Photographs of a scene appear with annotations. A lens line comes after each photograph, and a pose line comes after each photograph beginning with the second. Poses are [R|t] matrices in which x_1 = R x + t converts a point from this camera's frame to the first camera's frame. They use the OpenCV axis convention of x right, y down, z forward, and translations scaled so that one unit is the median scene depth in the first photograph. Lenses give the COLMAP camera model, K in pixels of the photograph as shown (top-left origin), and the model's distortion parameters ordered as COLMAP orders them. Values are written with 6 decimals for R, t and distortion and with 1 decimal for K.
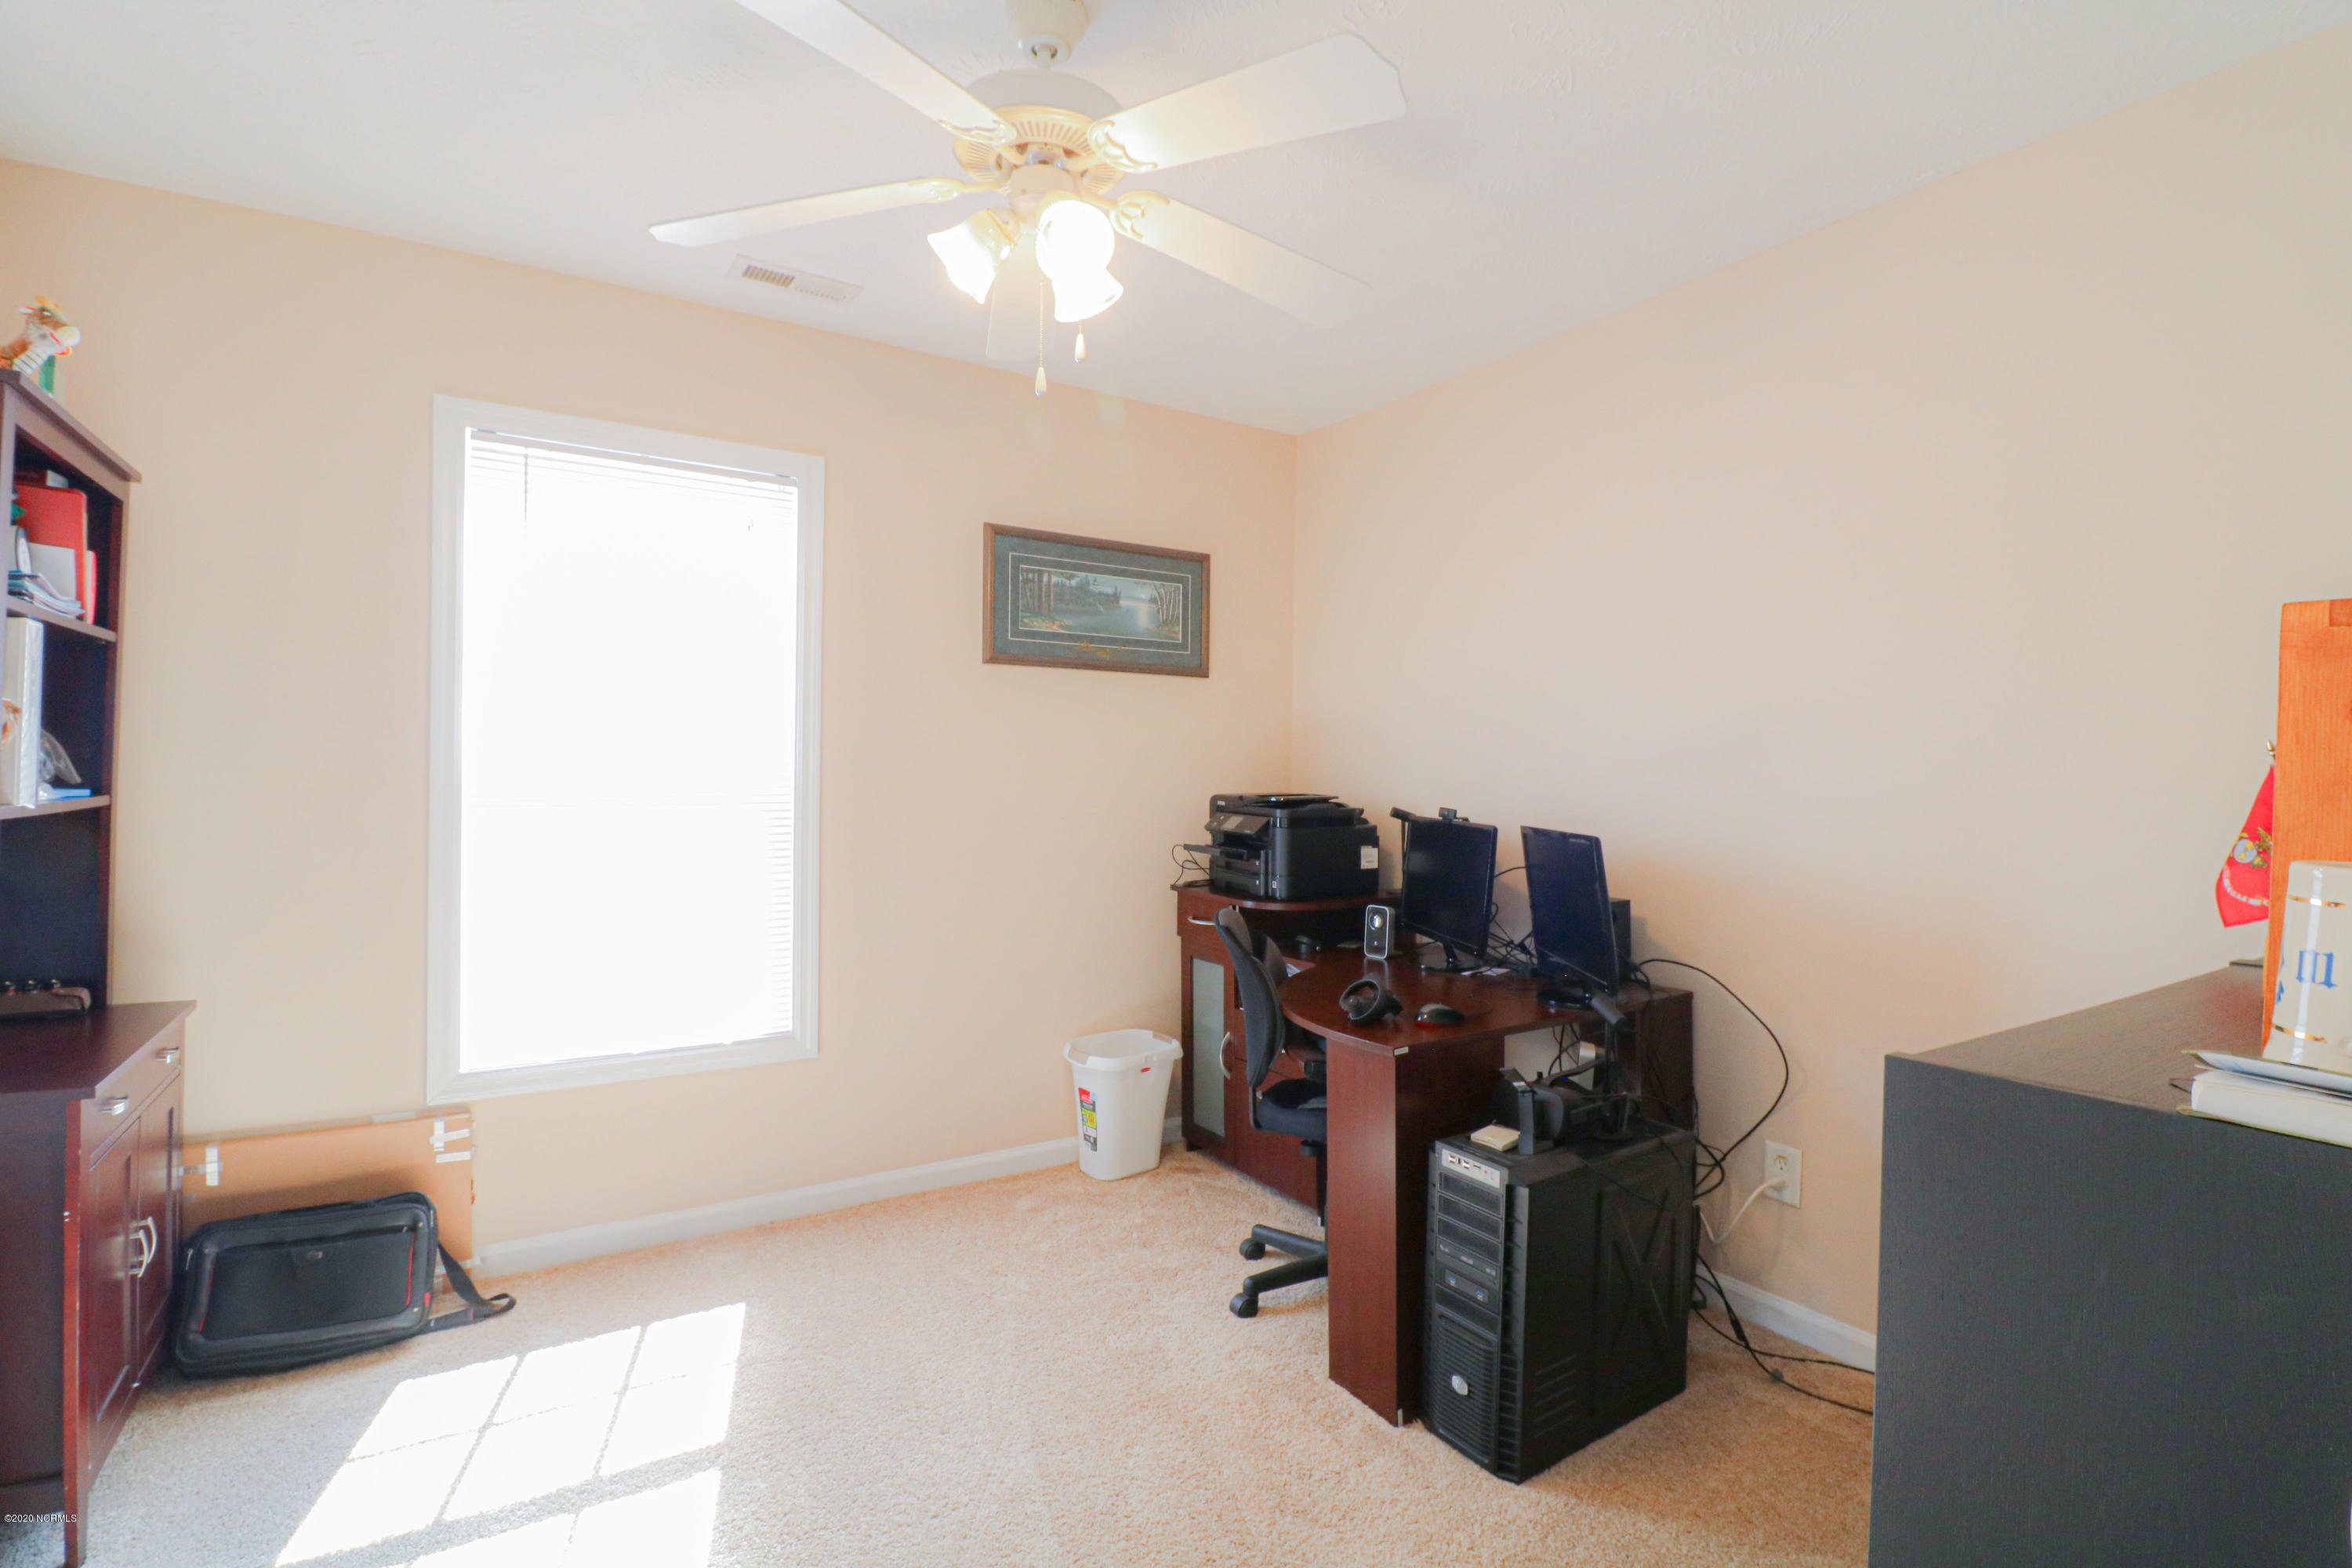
lens RADIAL K [[1103.4, 0, 1195.9], [0, 1103.4, 776.8], [0, 0, 1]] dist [-0.000450, -0.012366]
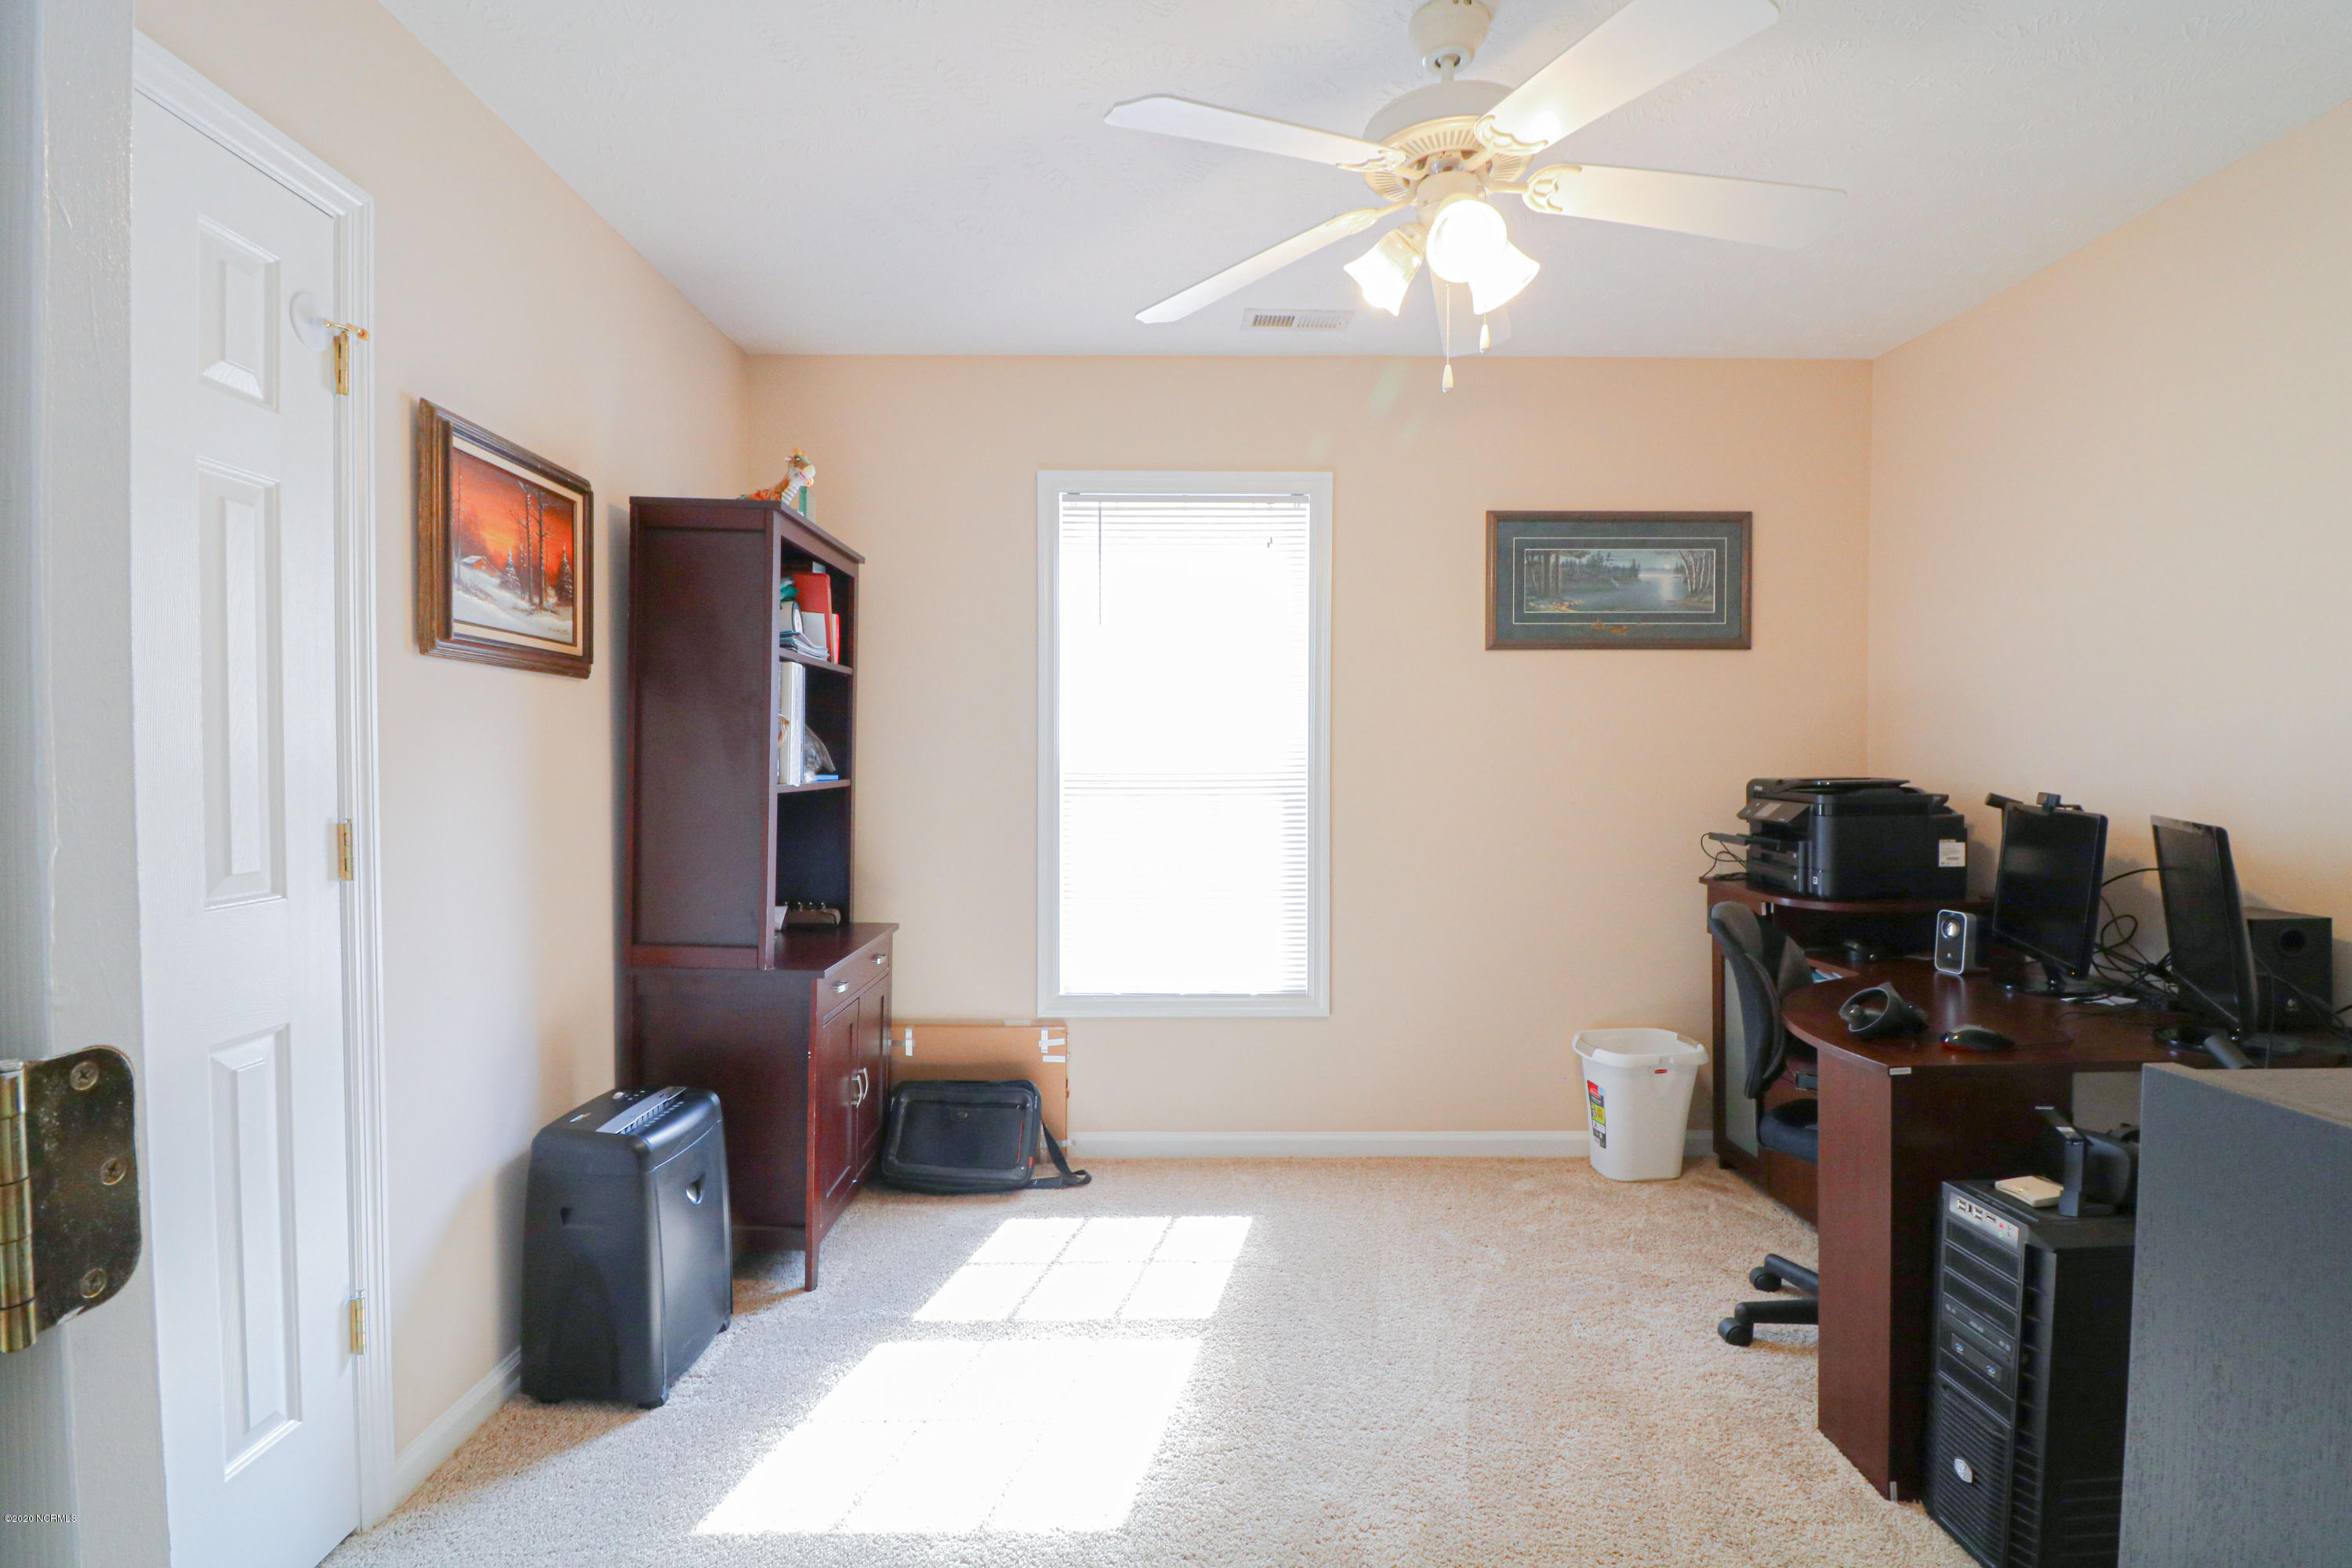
lens RADIAL K [[1103.4, 0, 1166.5], [0, 1103.4, 780.1], [0, 0, 1]] dist [-0.000450, -0.012366]
pose [[0.843739, -0.003214, -0.536745, 0.147240], [0.008313, 0.999940, 0.007080, 0.010159], [0.536690, -0.010435, 0.843715, -0.023863]]
